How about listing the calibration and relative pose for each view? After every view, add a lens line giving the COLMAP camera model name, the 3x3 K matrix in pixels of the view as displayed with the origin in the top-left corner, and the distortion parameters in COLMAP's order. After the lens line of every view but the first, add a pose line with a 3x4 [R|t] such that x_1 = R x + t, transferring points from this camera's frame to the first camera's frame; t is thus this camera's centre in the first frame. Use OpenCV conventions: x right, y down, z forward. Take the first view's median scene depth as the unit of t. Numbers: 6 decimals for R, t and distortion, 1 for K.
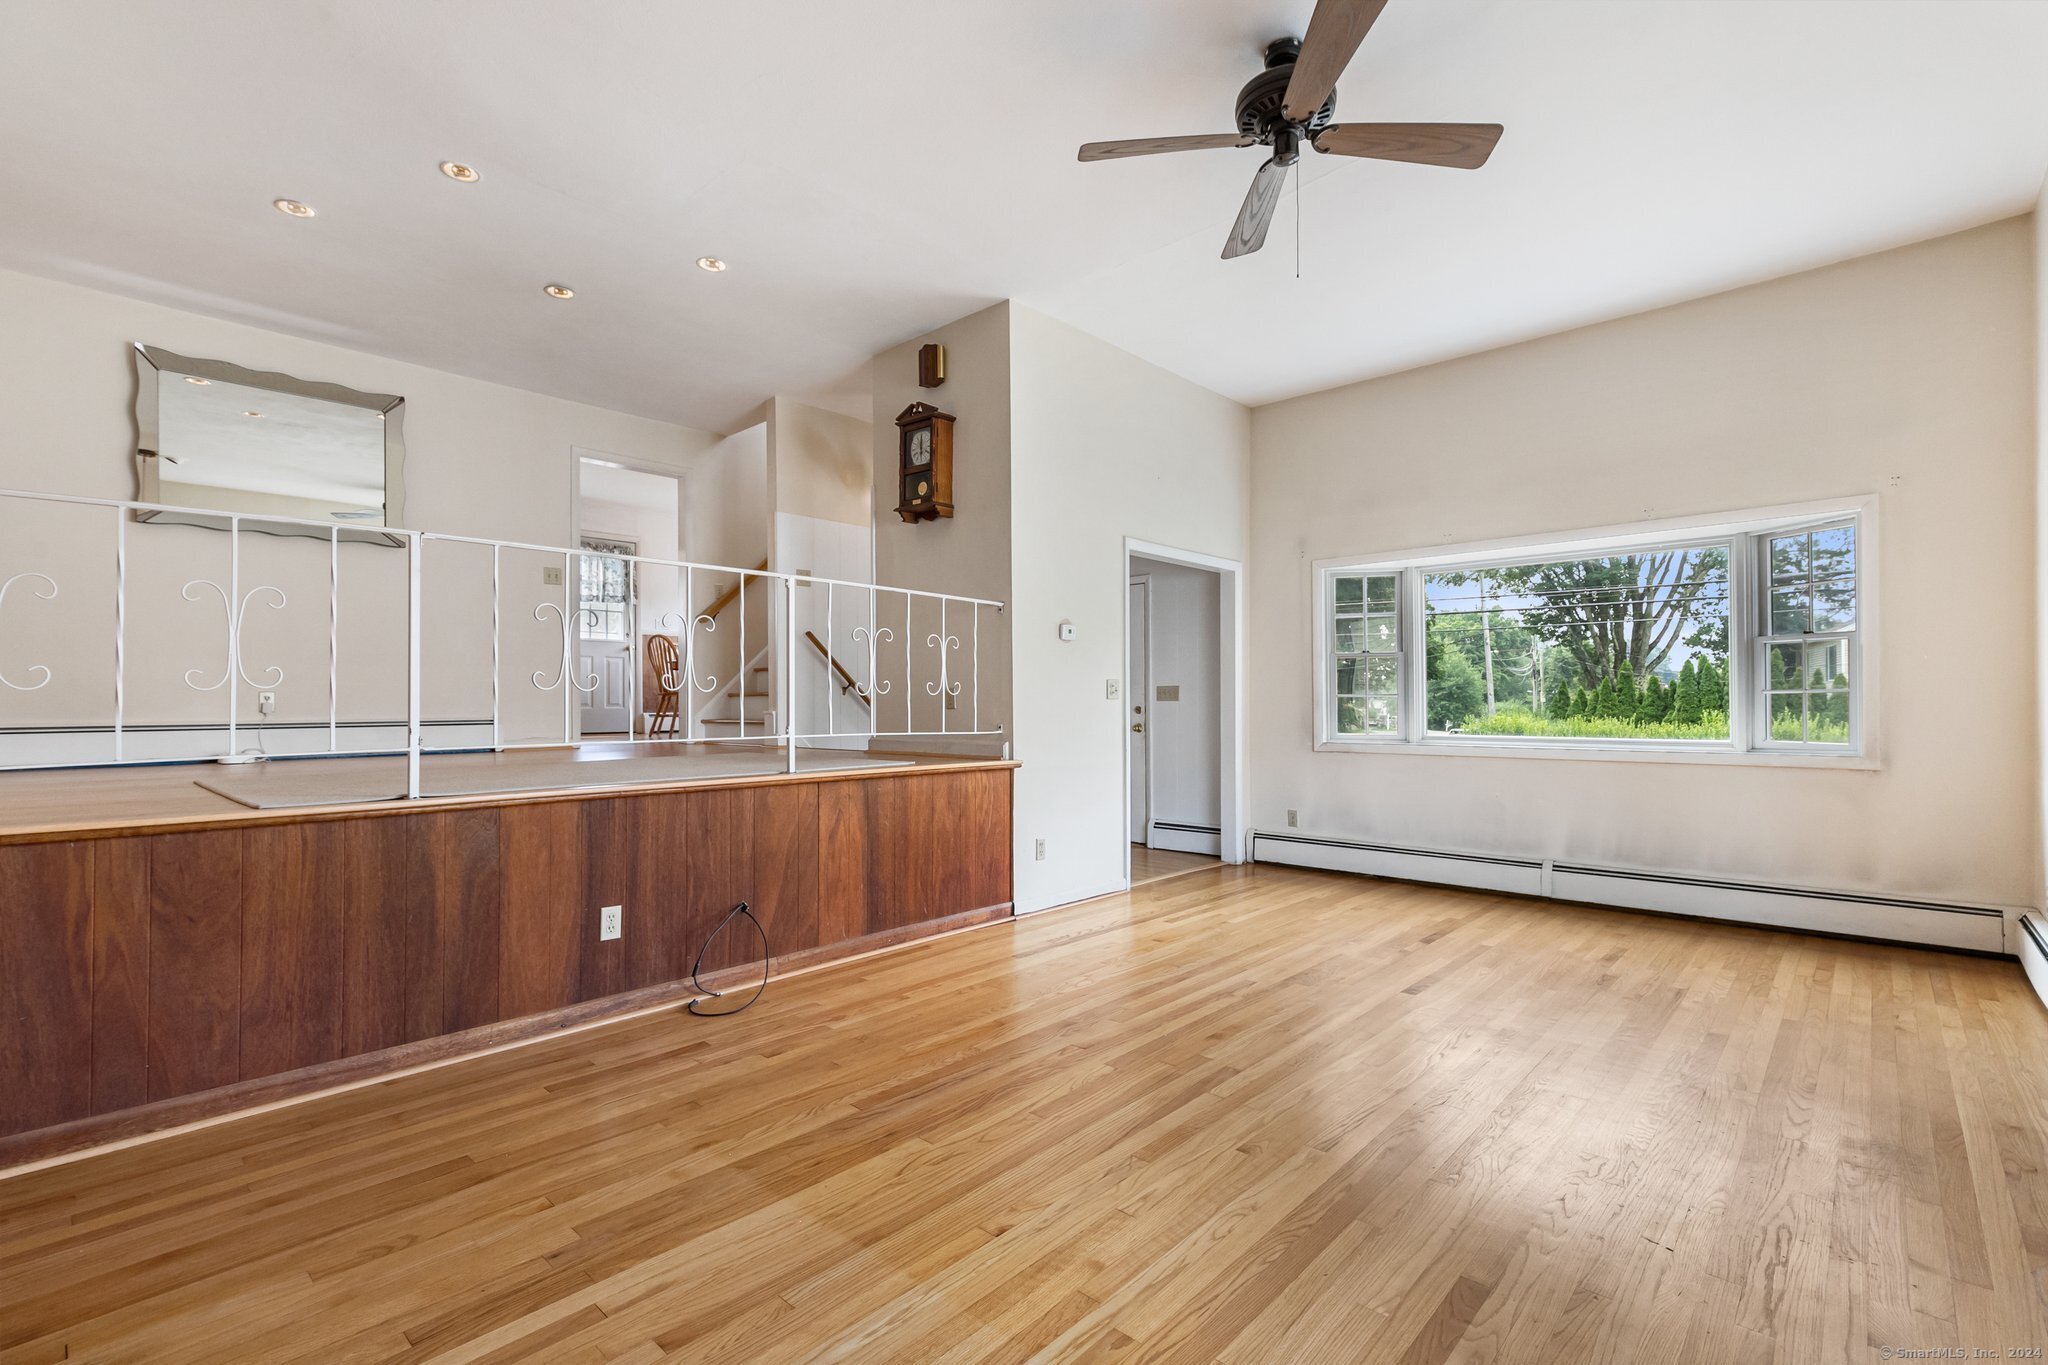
lens RADIAL K [[915.2, 0, 1023.3], [0, 915.2, 692.3], [0, 0, 1]] dist [0.019270, -0.000010]
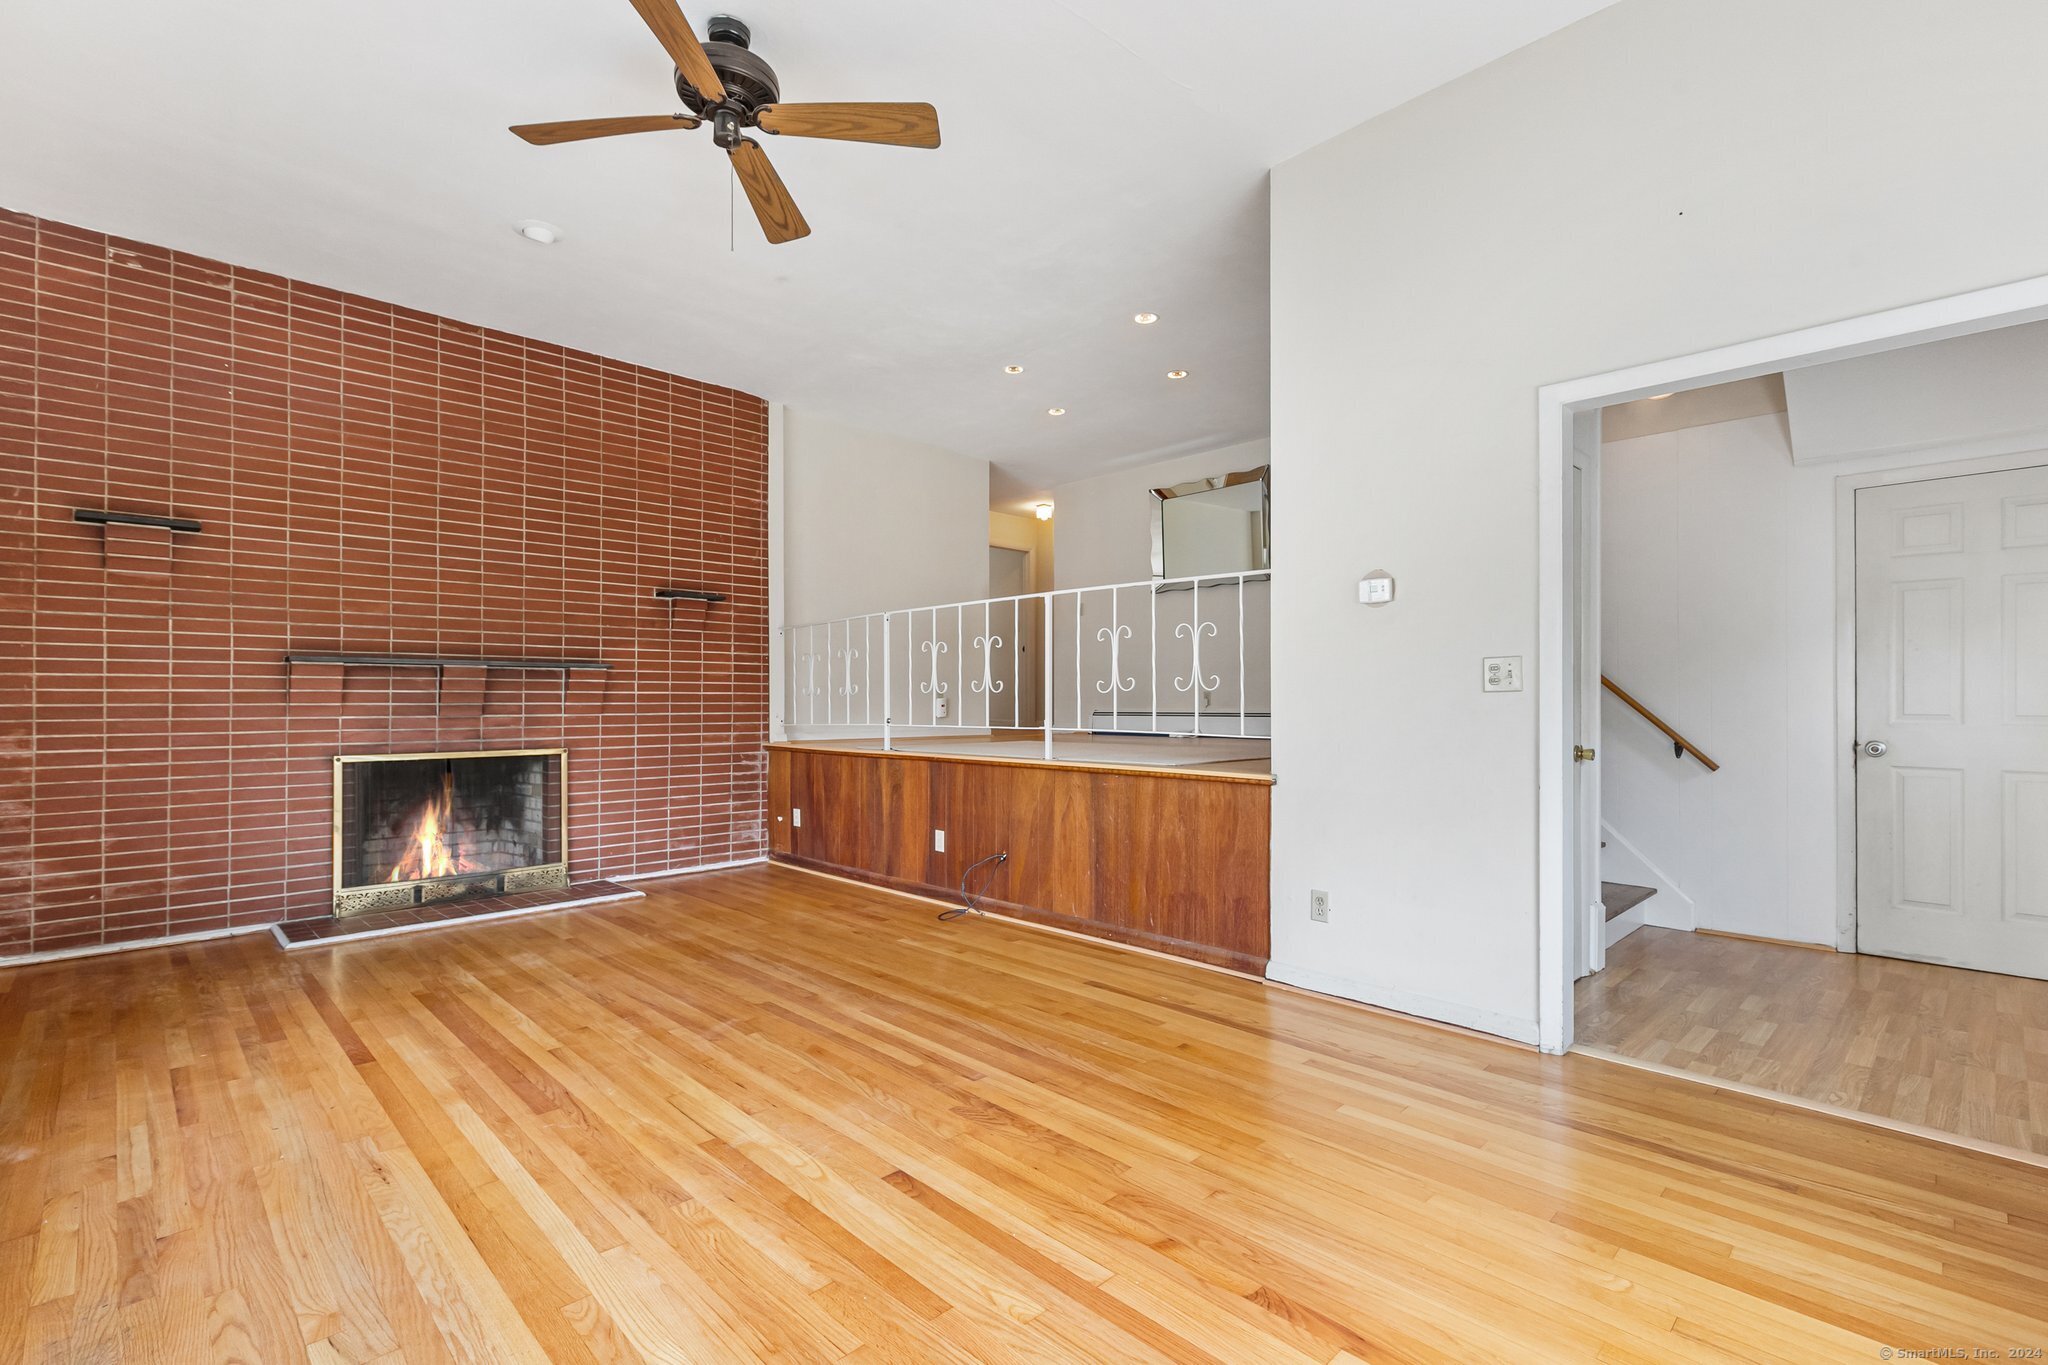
lens RADIAL K [[923.8, 0, 1019.9], [0, 923.8, 702.7], [0, 0, 1]] dist [-0.000874, -0.000261]
pose [[-0.052644, 0.001077, -0.998613, 0.979606], [0.018285, 0.999833, 0.000115, 0.014248], [0.998446, -0.018253, -0.052655, 1.071777]]
